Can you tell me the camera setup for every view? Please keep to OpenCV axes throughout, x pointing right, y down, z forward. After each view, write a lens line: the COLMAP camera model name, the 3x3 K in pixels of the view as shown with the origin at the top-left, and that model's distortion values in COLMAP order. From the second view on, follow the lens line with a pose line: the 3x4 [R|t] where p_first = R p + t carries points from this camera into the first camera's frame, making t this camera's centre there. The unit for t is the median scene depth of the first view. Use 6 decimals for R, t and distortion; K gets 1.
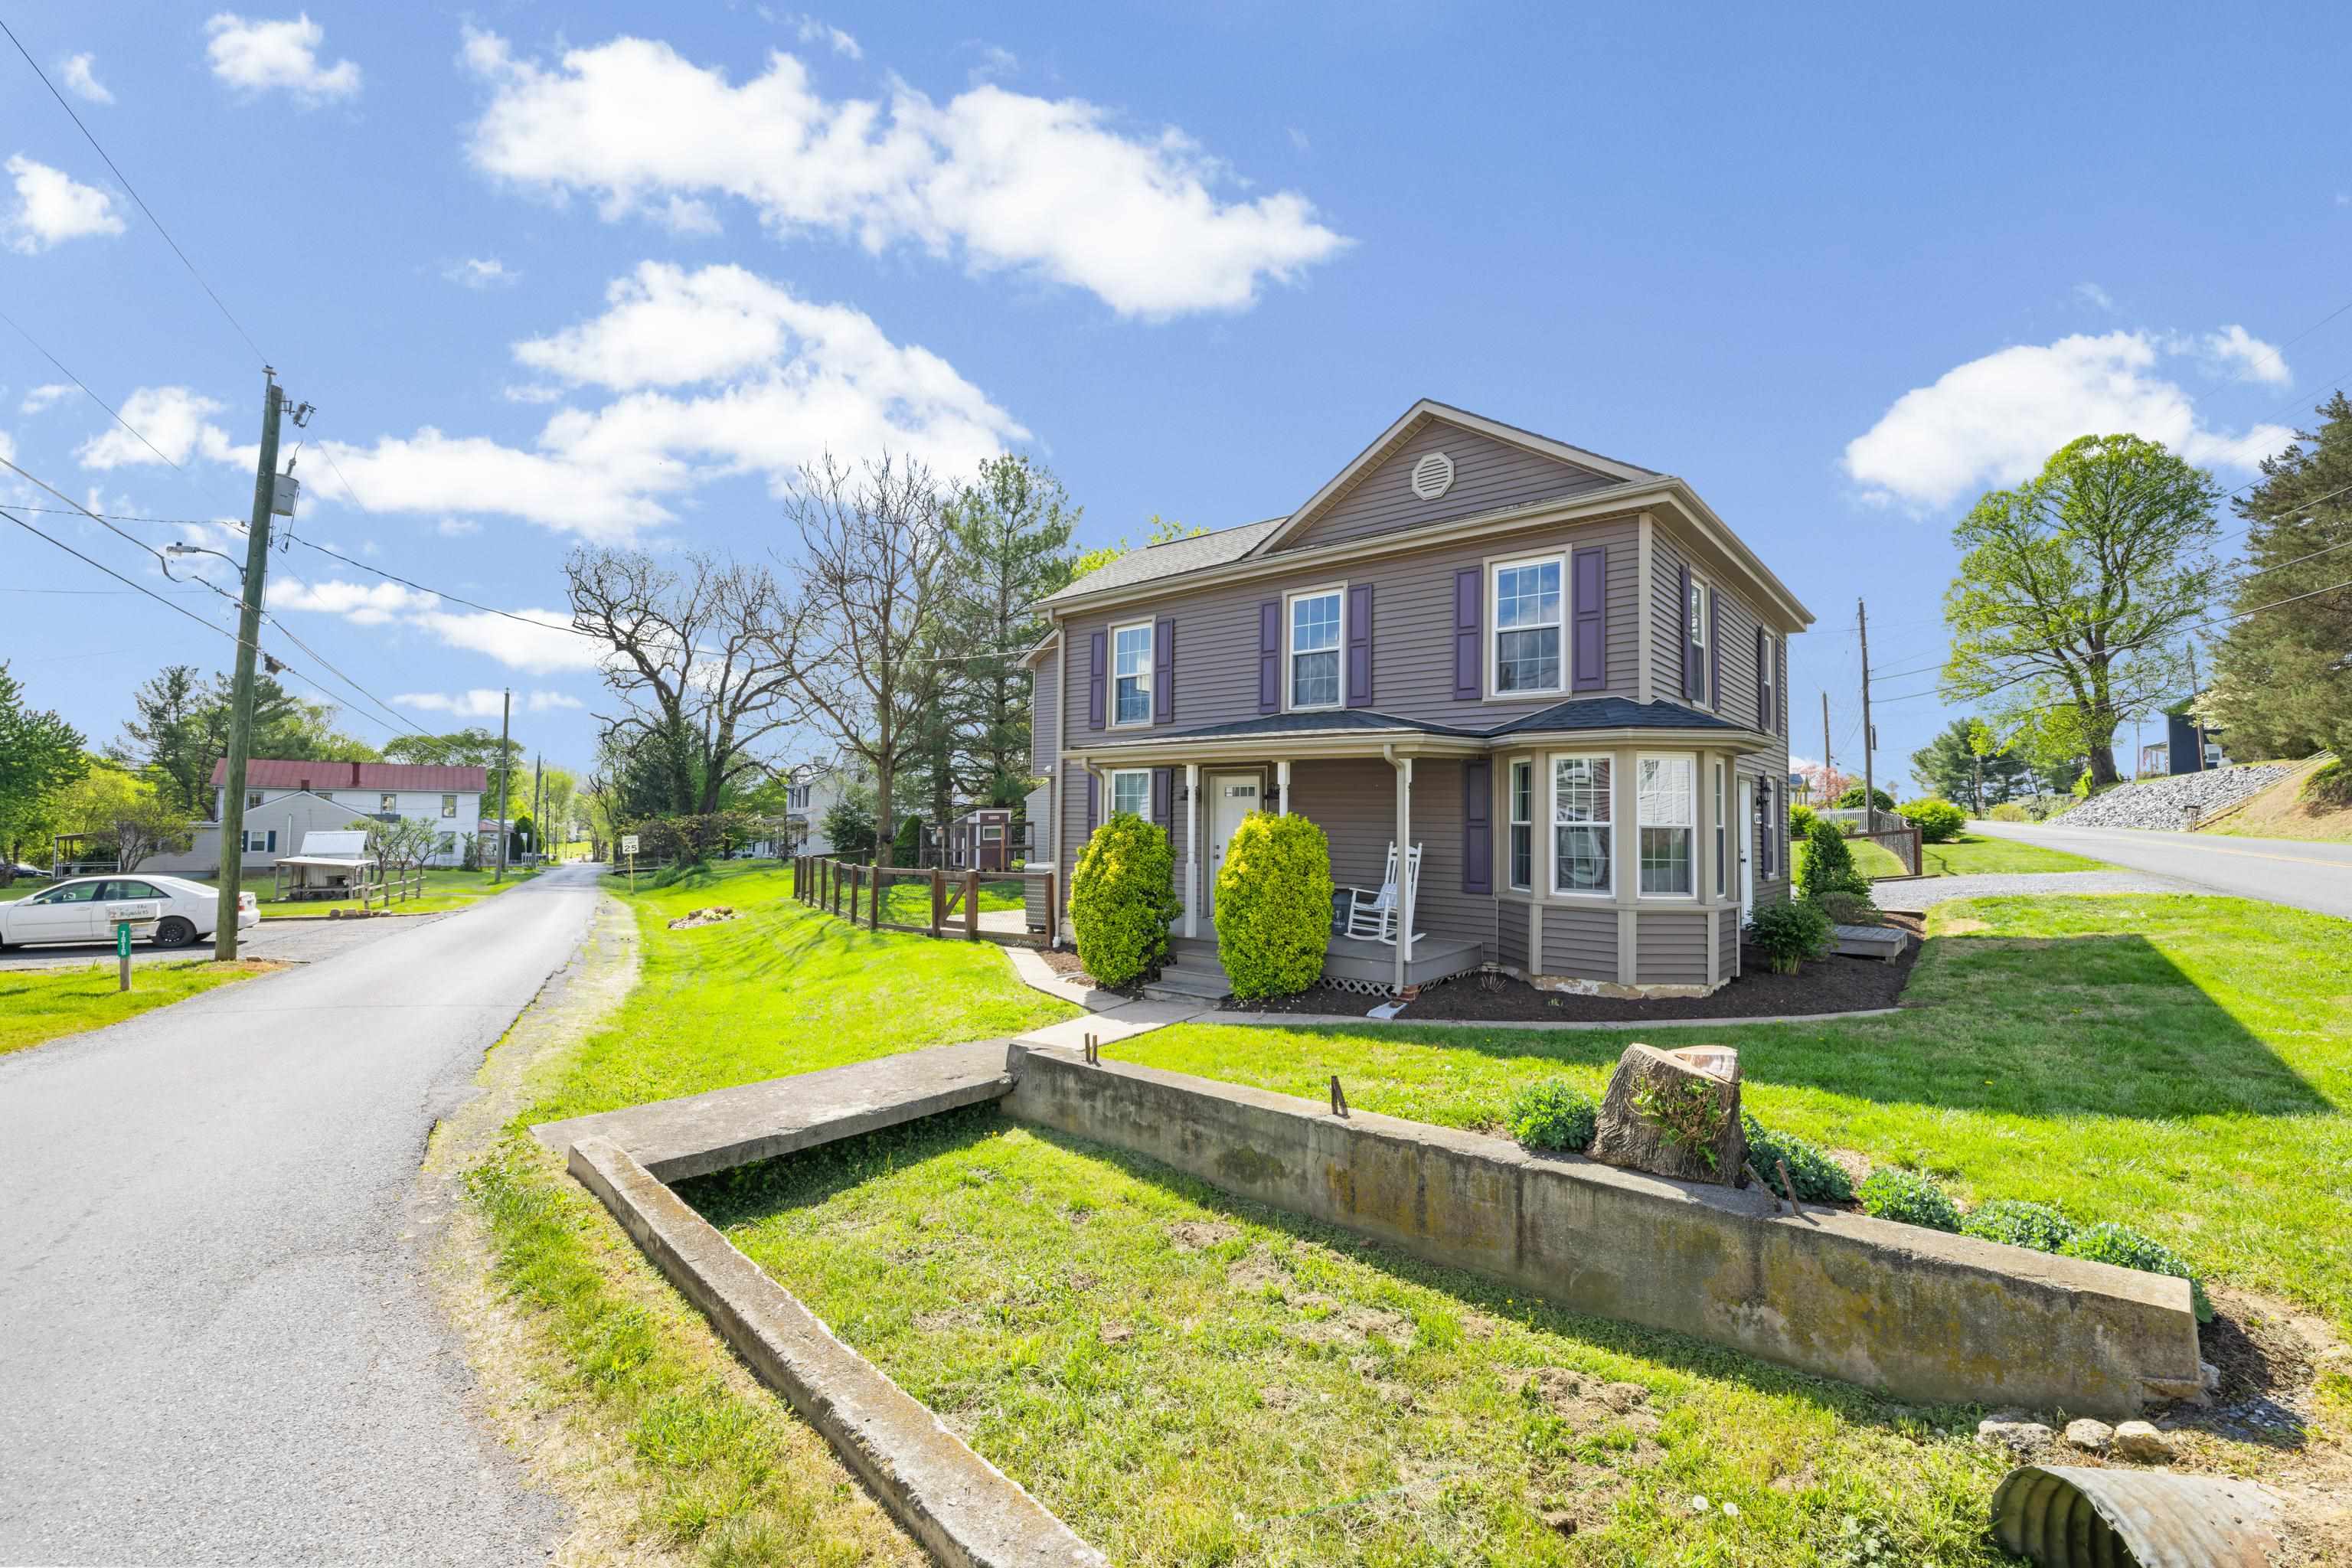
lens RADIAL K [[985.0, 0, 1180.4], [0, 985.0, 780.0], [0, 0, 1]] dist [0.000130, -0.000196]
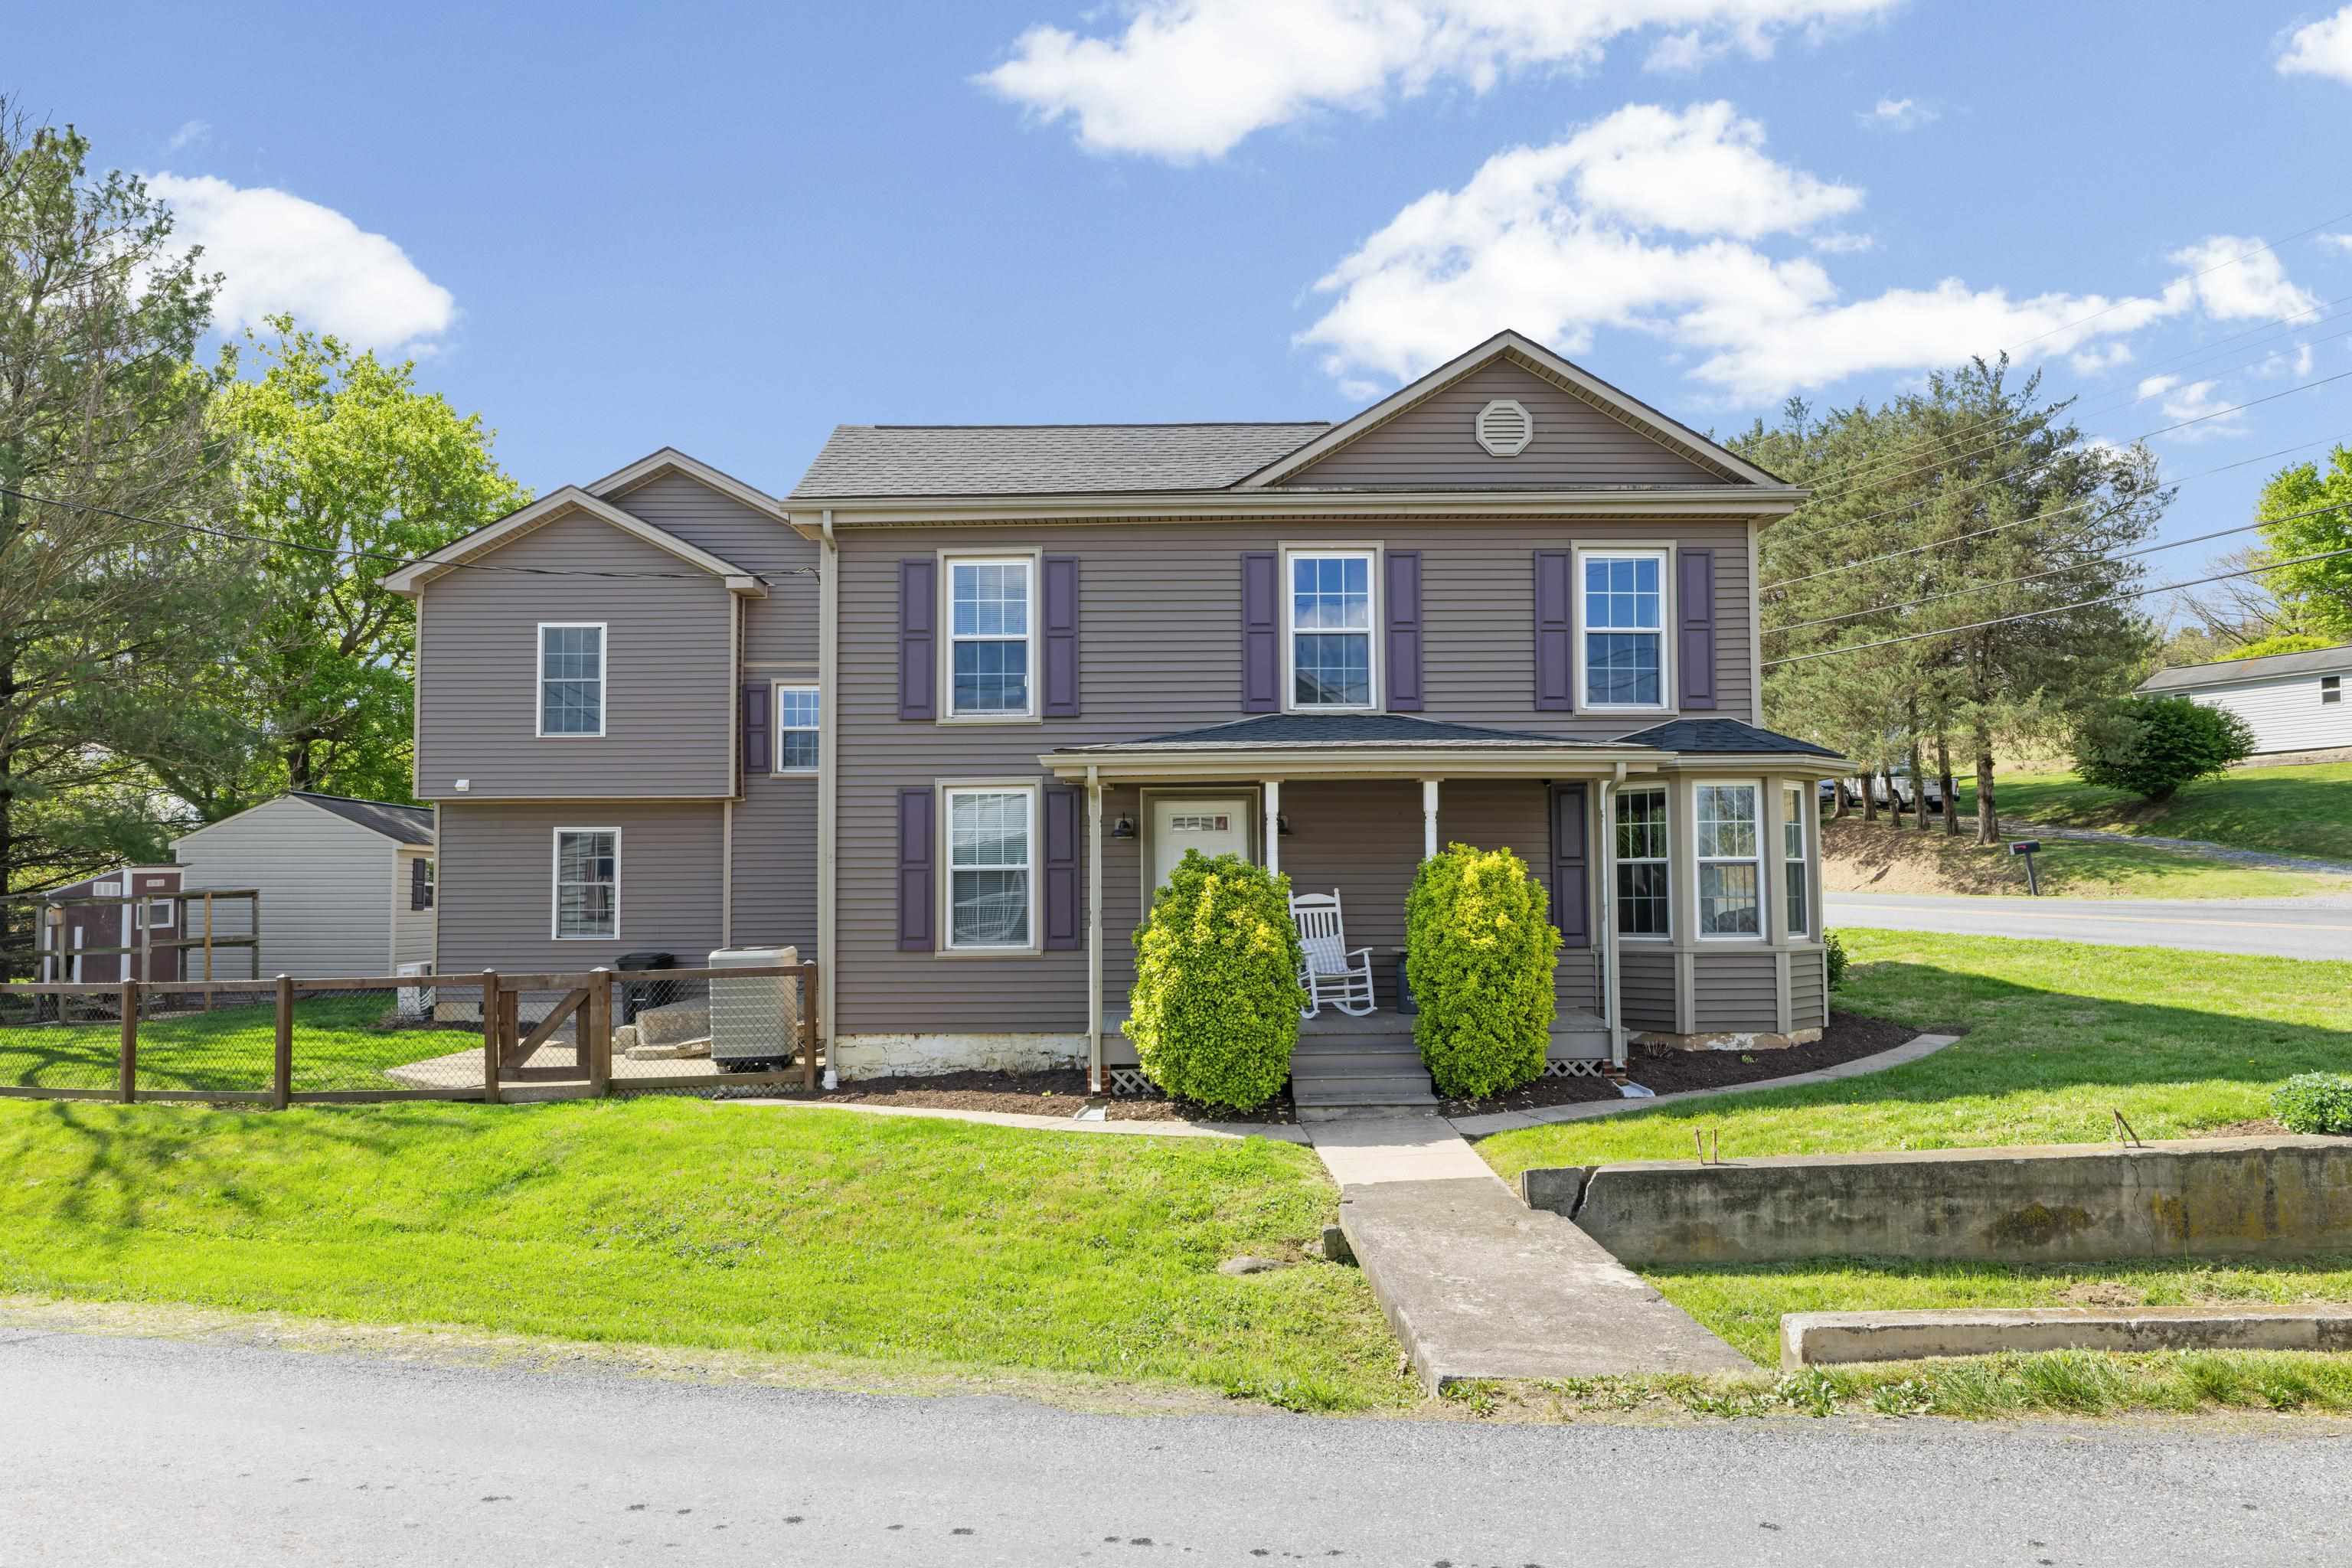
lens RADIAL K [[1528.1, 0, 1179.9], [0, 1528.1, 815.2], [0, 0, 1]] dist [-0.001024, -0.002538]
pose [[0.761559, 0.012780, 0.647970, -0.825993], [-0.008293, 0.999916, -0.009975, 0.021610], [-0.648043, 0.002224, 0.761600, 0.256690]]
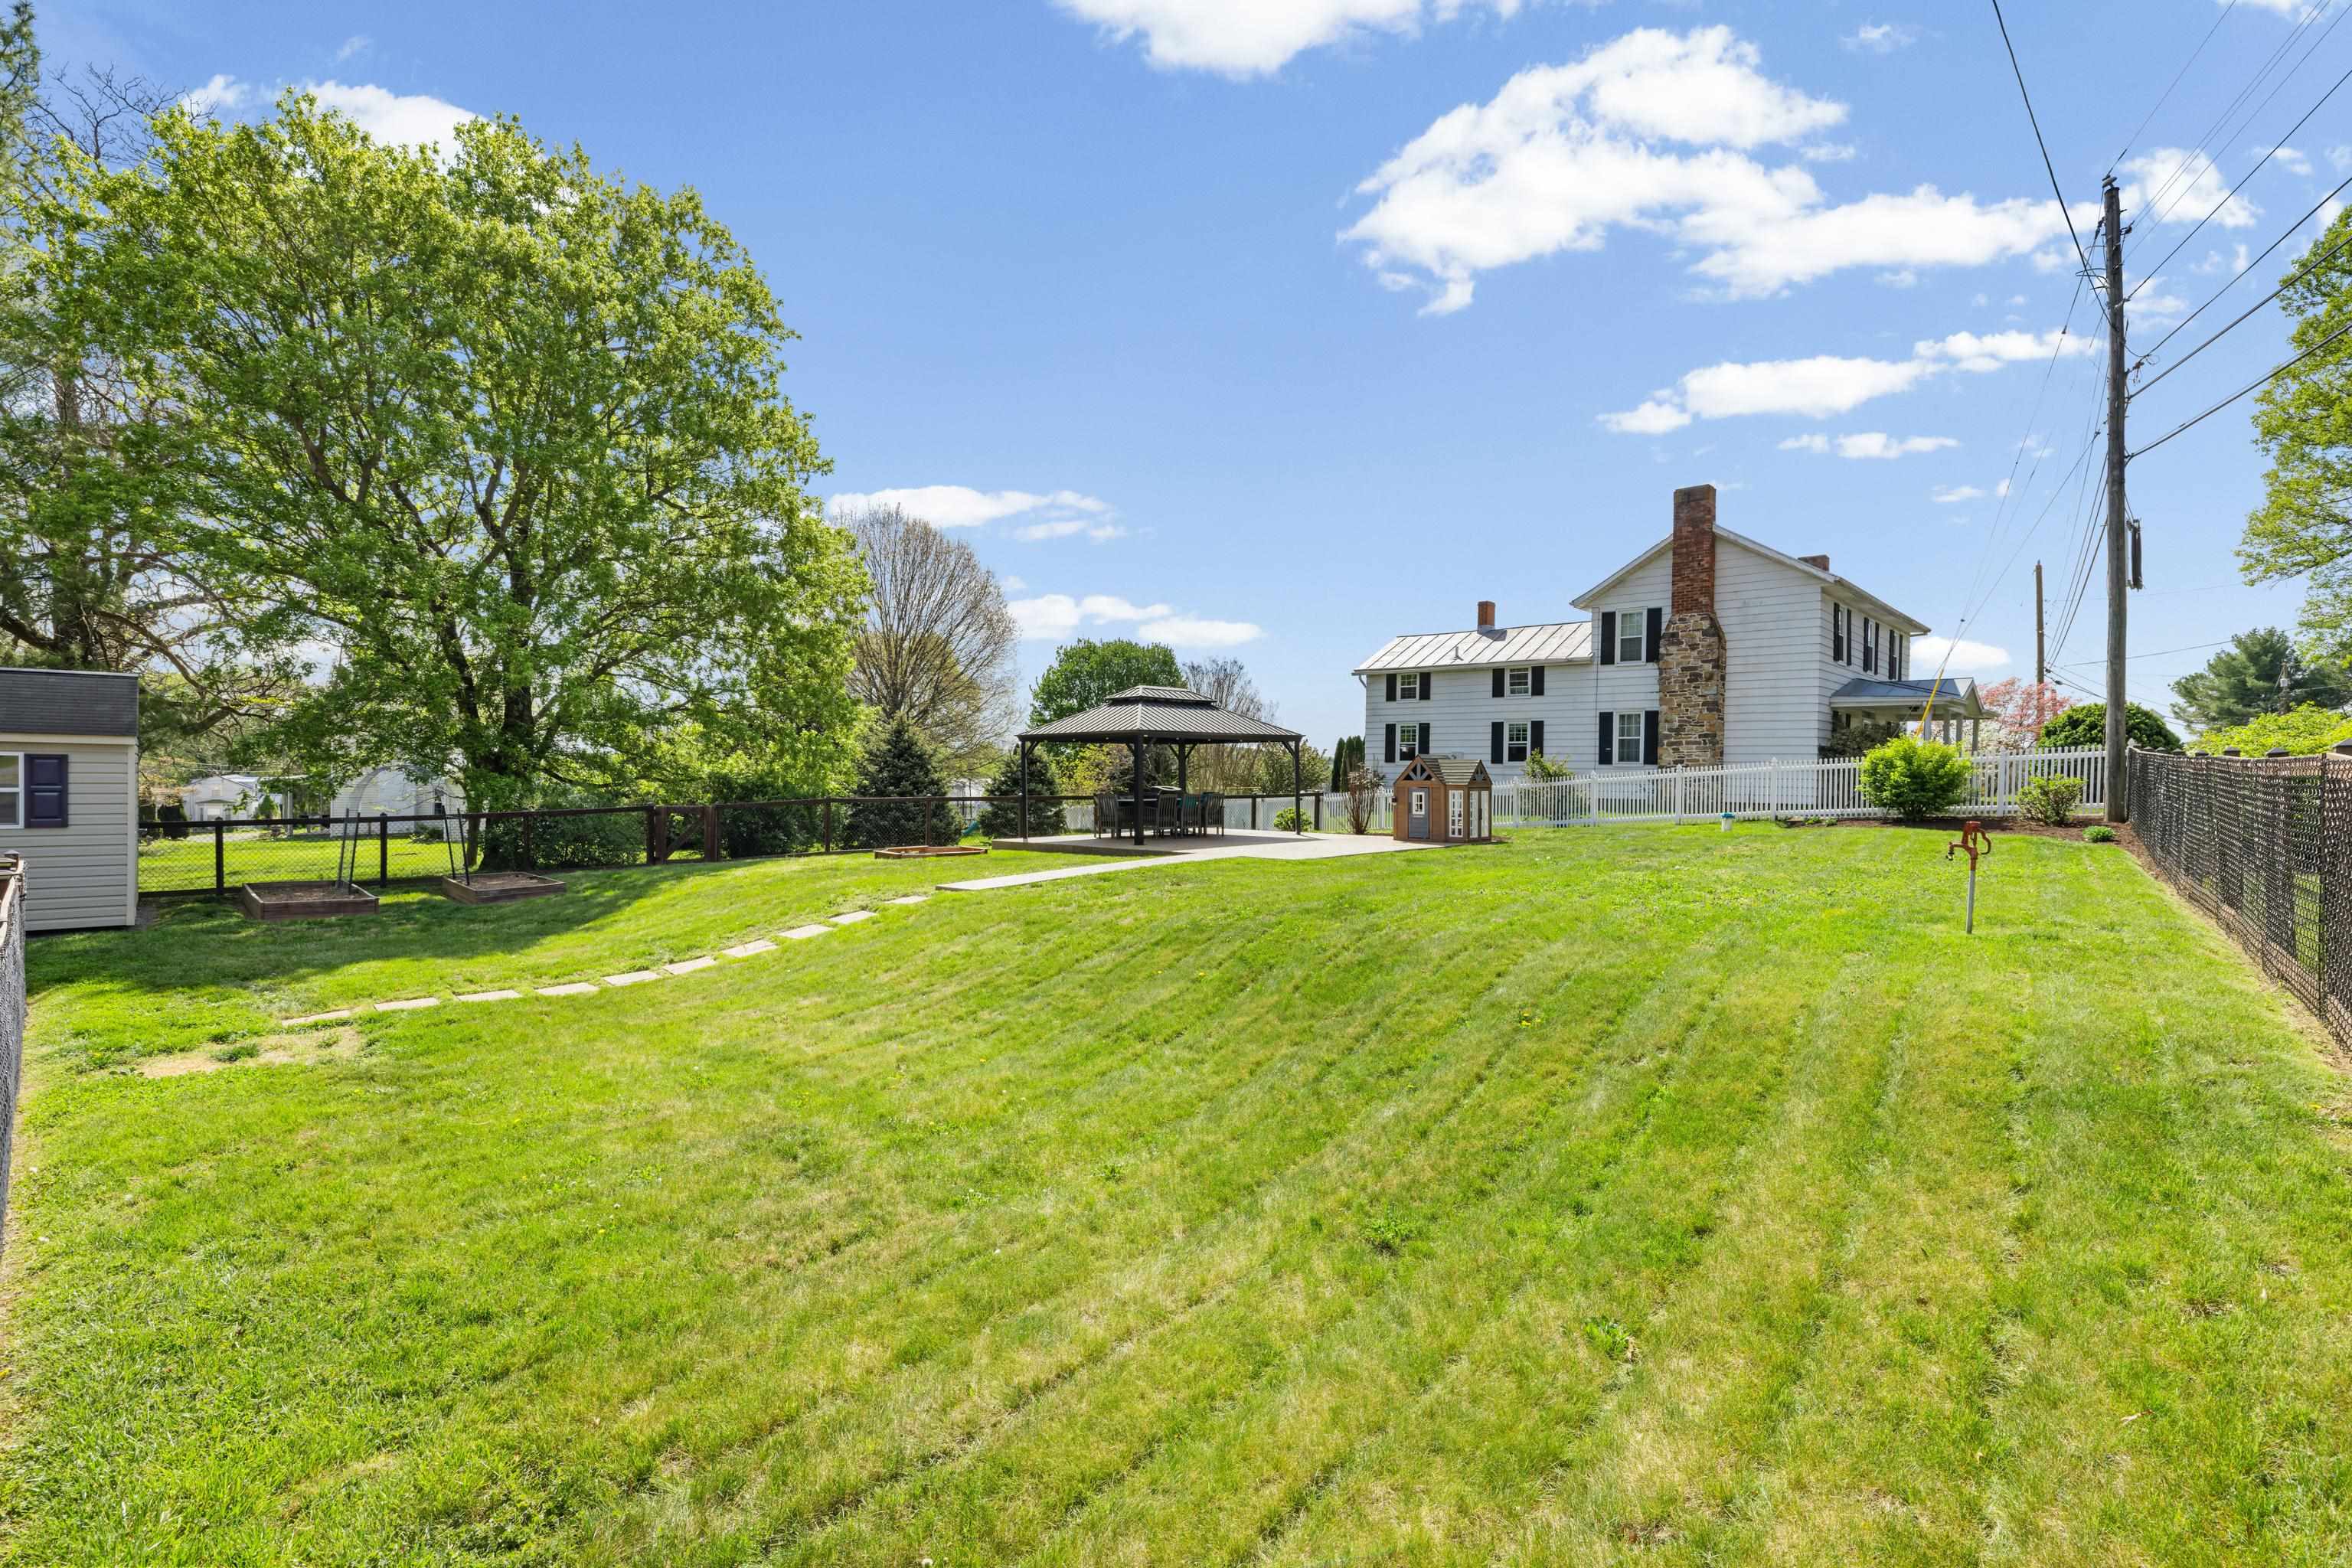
lens RADIAL K [[1087.2, 0, 1176.0], [0, 1087.2, 784.0], [0, 0, 1]] dist [0.000593, 0.000390]
pose [[0.995181, -0.001595, -0.098041, 1.551804], [0.006438, 0.998773, 0.049101, 0.084458], [0.097842, -0.049496, 0.993970, 2.233501]]
